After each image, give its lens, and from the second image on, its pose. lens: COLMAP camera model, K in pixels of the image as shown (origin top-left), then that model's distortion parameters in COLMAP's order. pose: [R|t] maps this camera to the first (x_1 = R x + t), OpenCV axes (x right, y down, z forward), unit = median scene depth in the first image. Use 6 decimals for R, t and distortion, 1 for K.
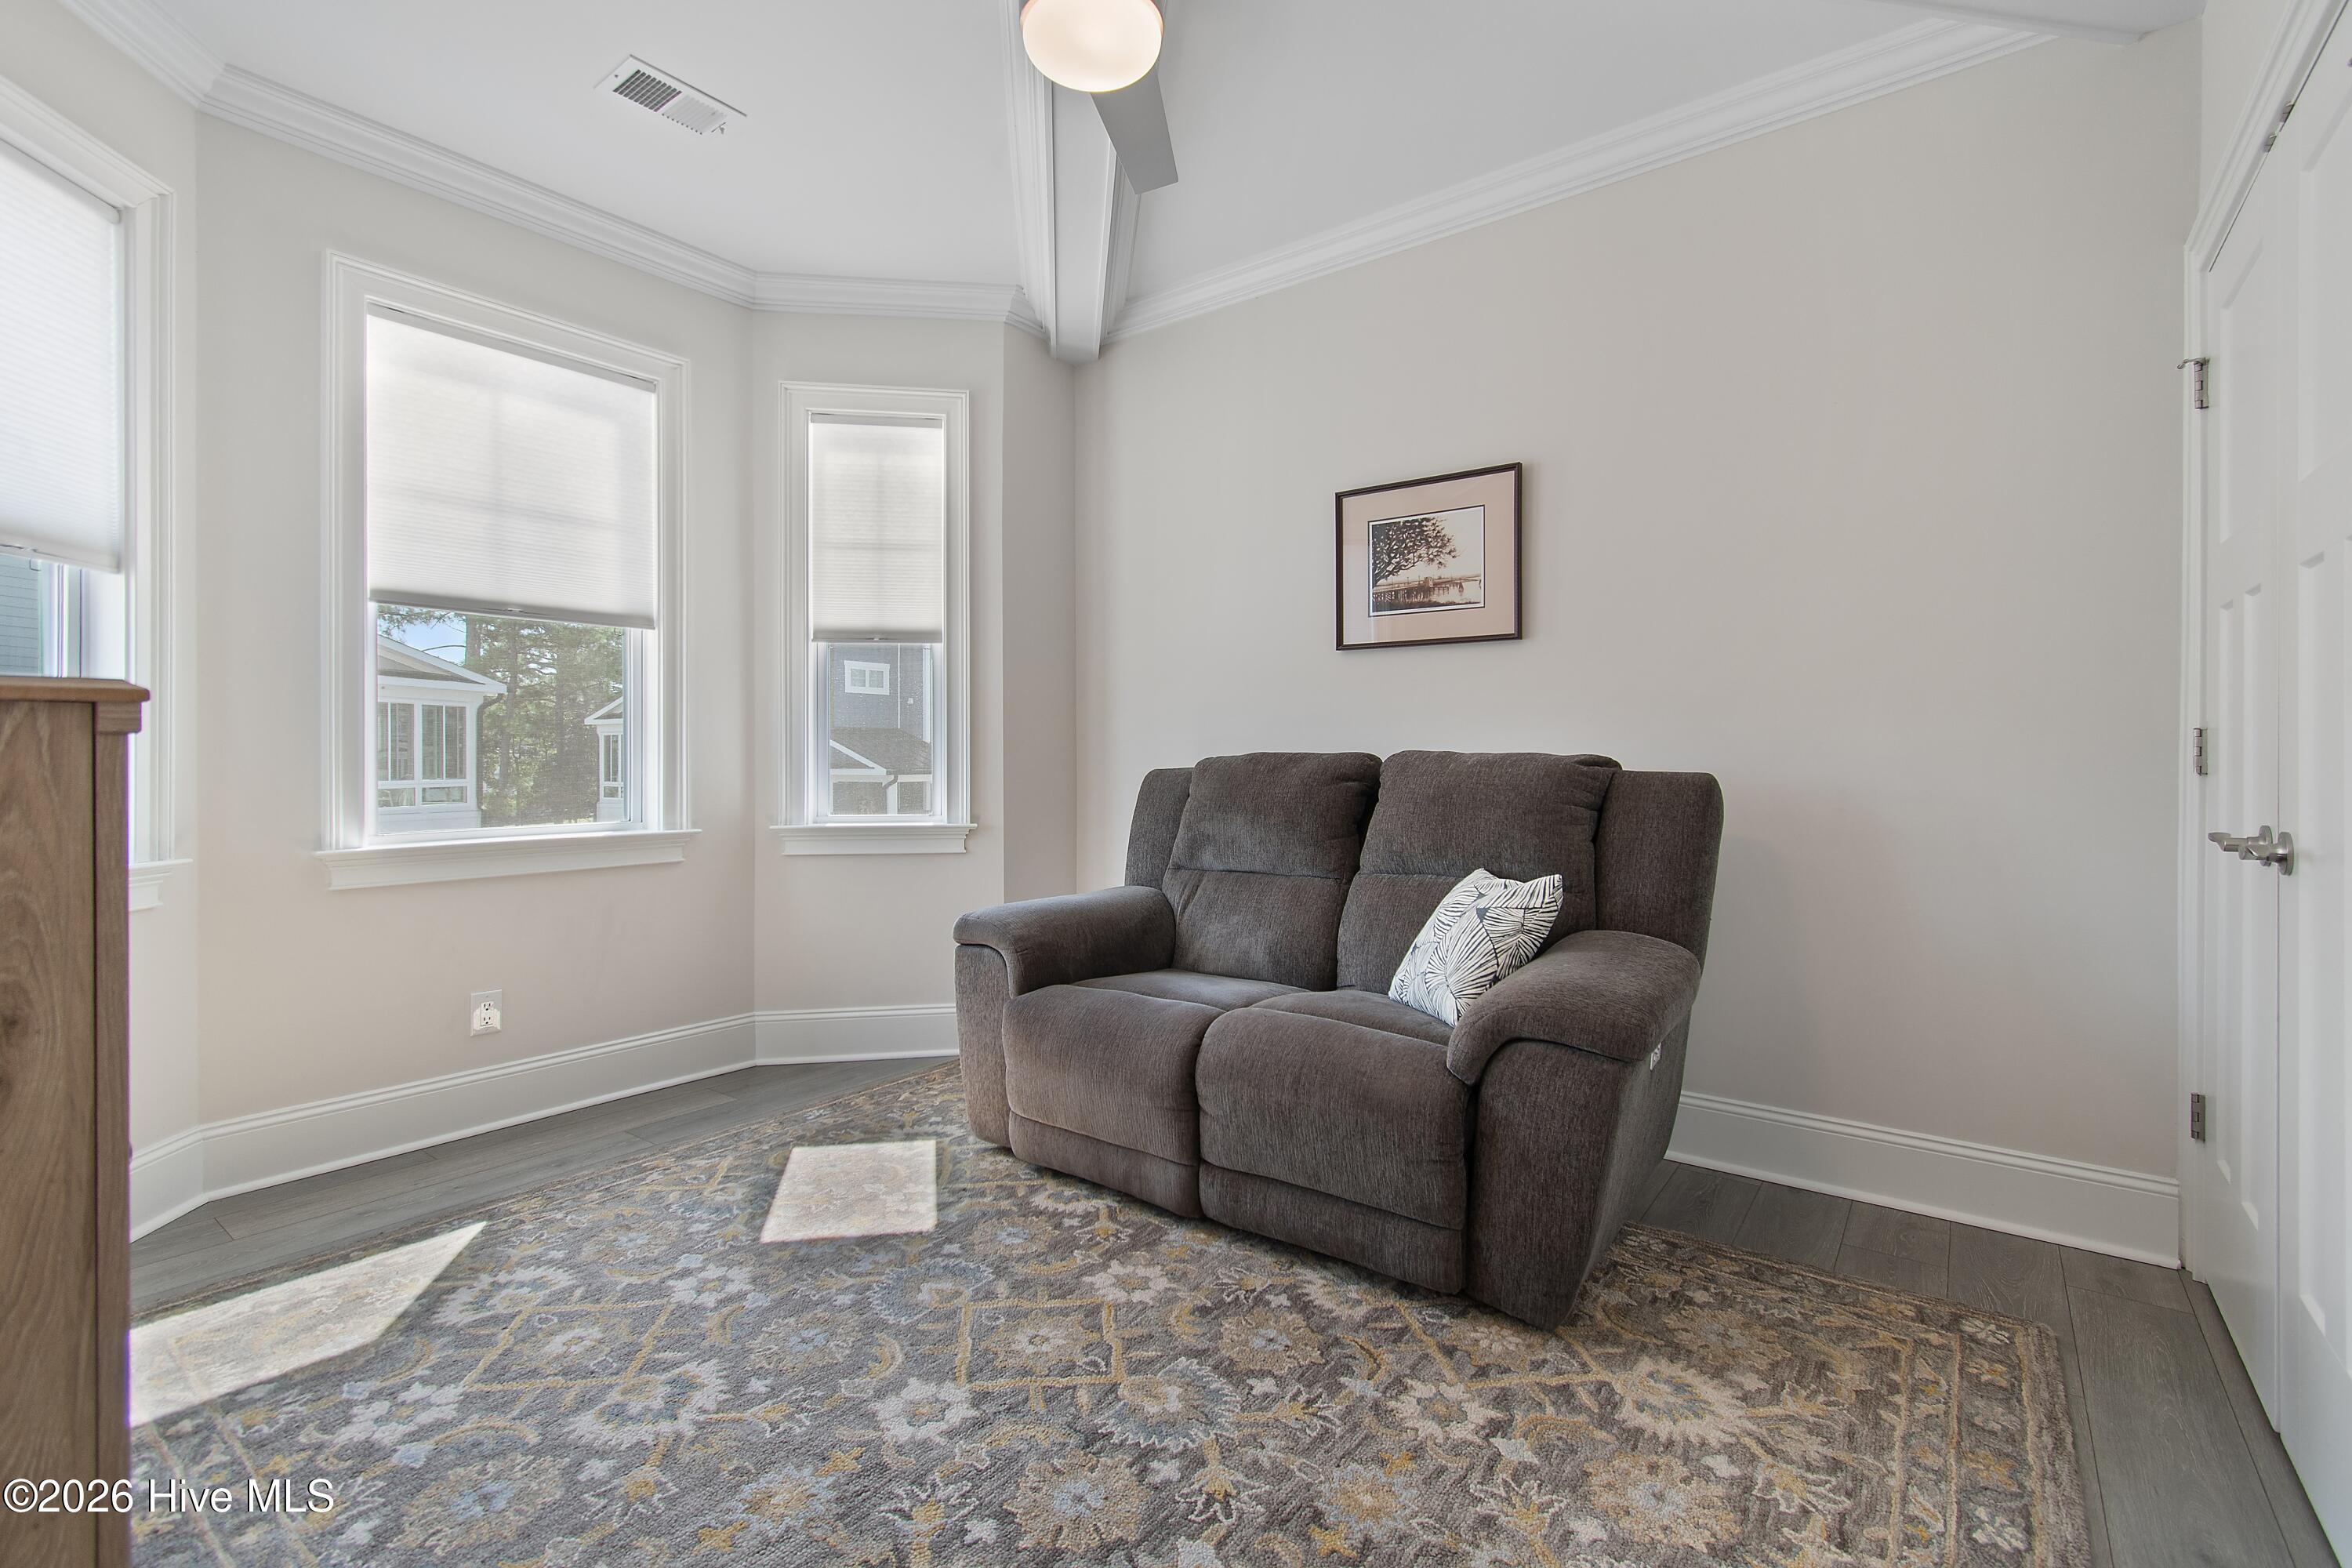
lens RADIAL K [[1036.8, 0, 1184.0], [0, 1036.8, 766.4], [0, 0, 1]] dist [0.001906, -0.000770]
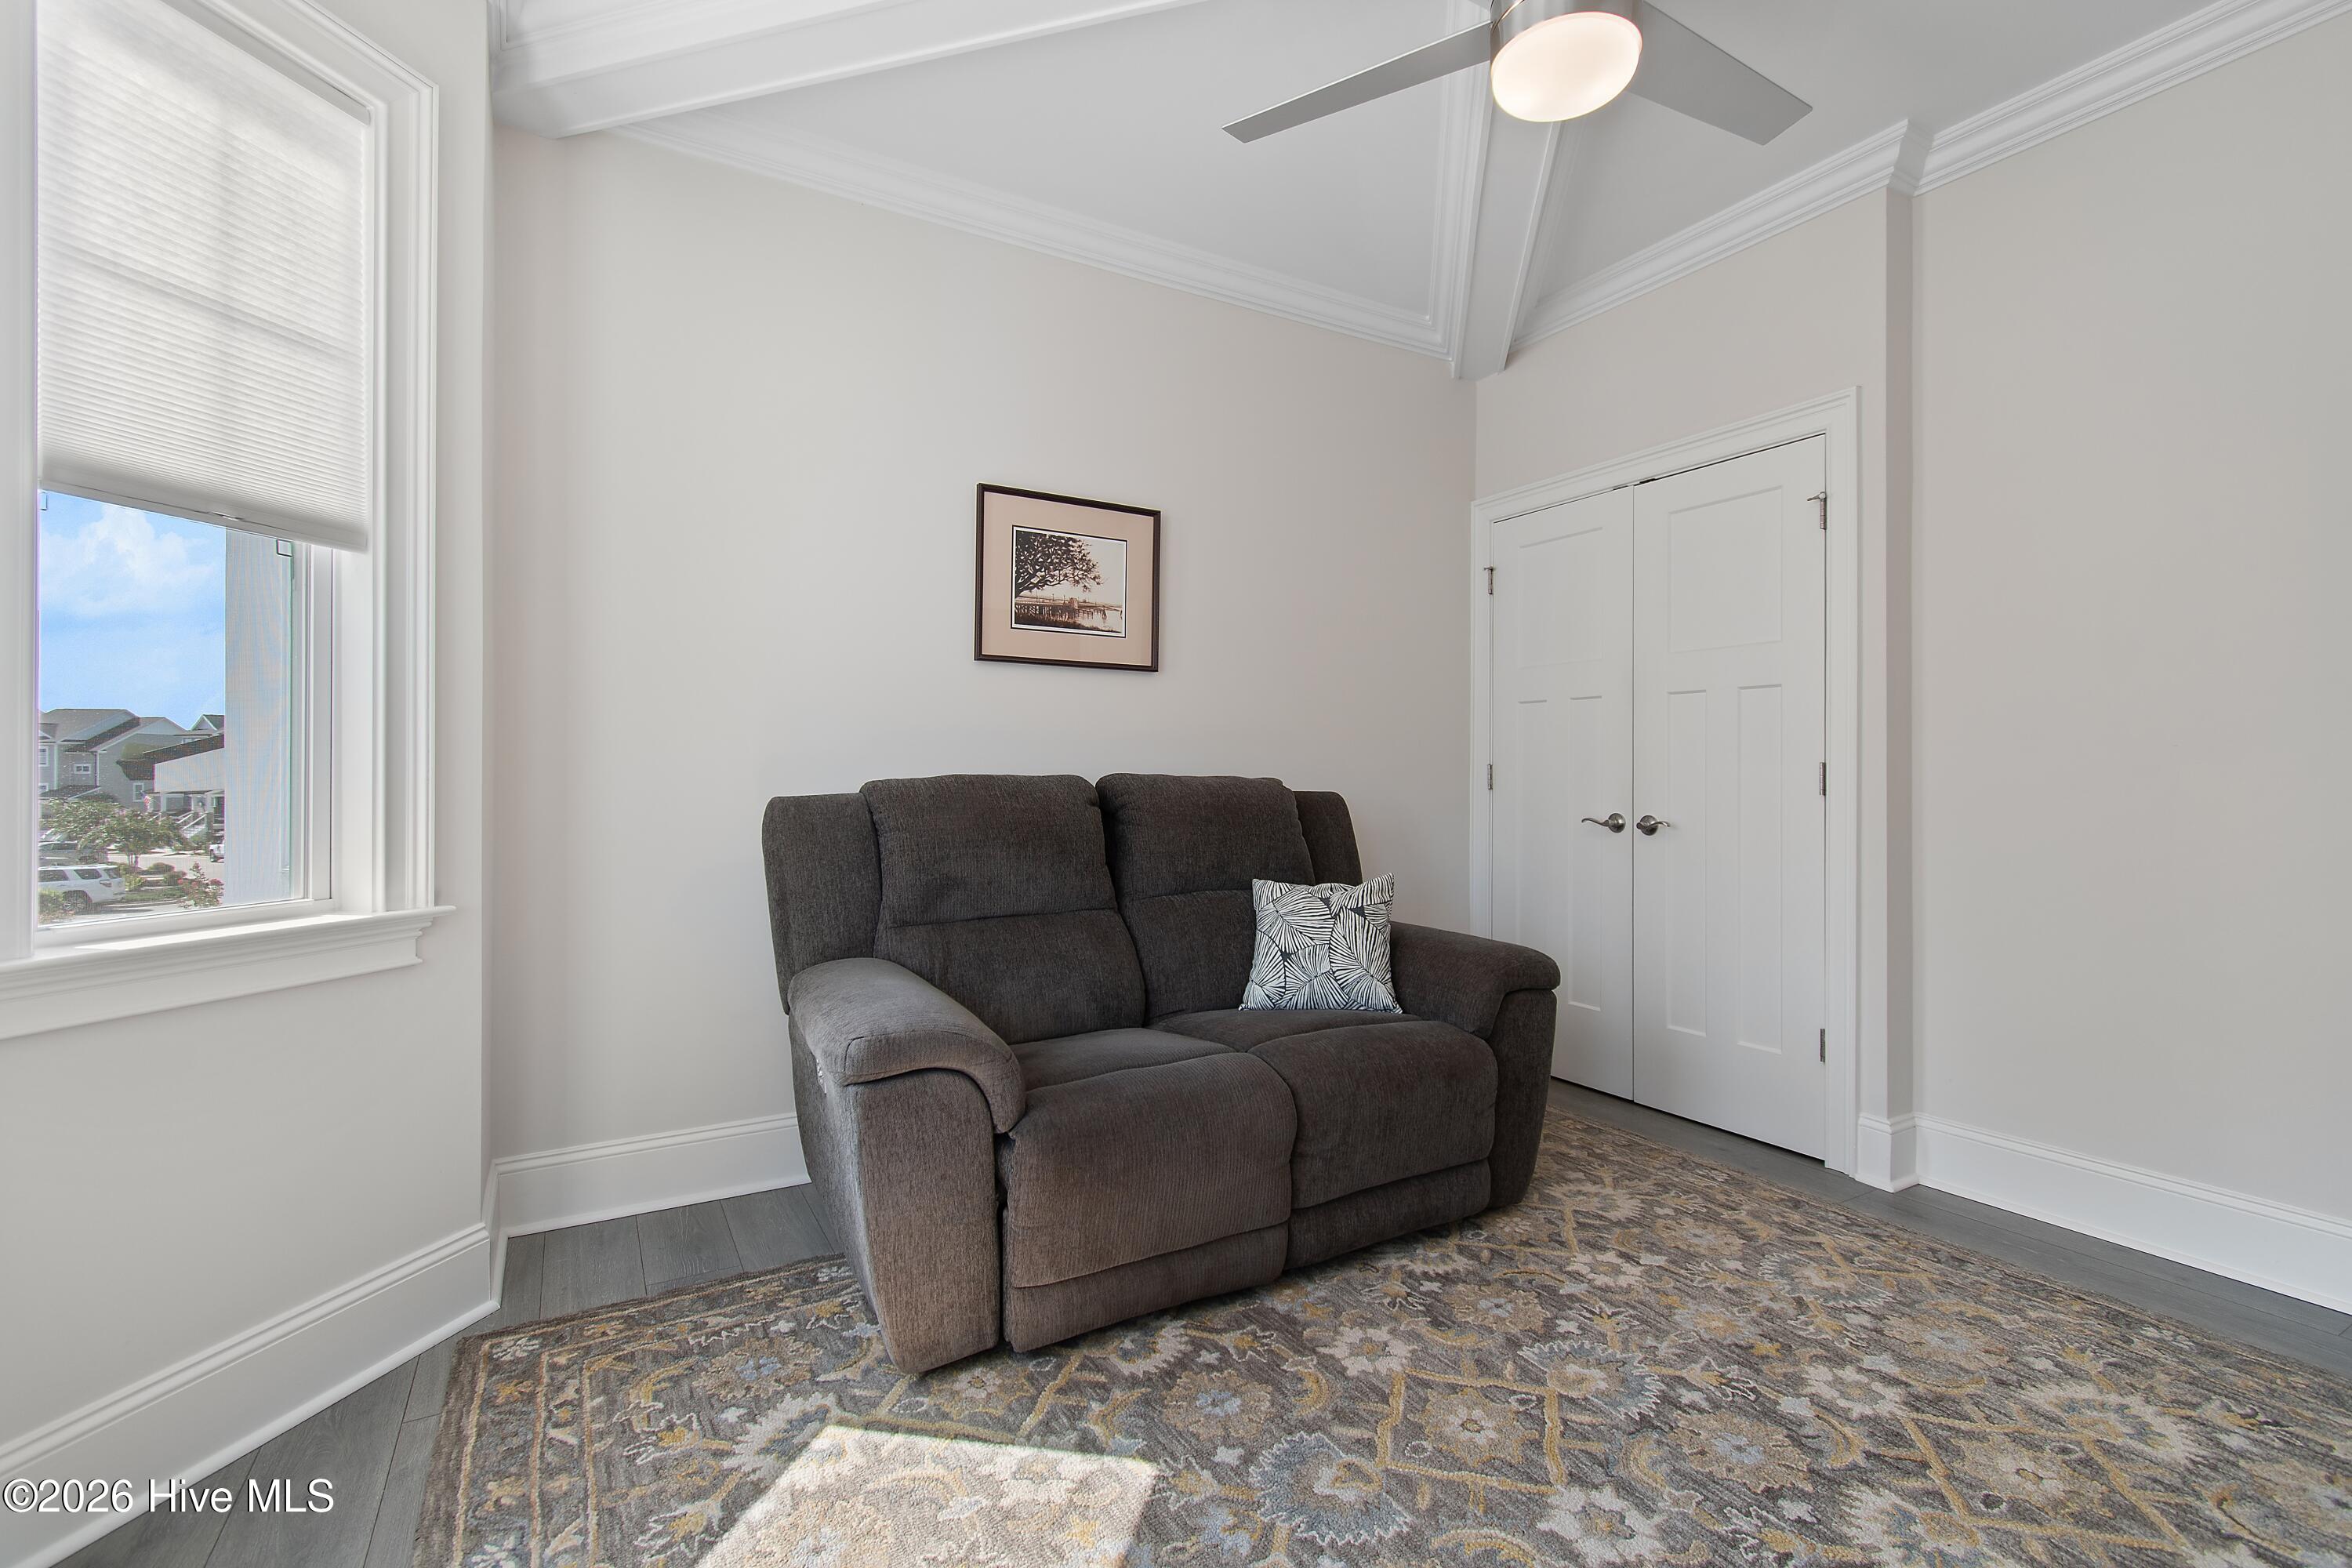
lens RADIAL K [[1036.8, 0, 1178.1], [0, 1036.8, 775.4], [0, 0, 1]] dist [0.001906, -0.000770]
pose [[0.391082, 0.003206, 0.920350, -0.752688], [0.008557, 0.999938, -0.007120, -0.005855], [-0.920316, 0.010660, 0.391031, 0.614797]]
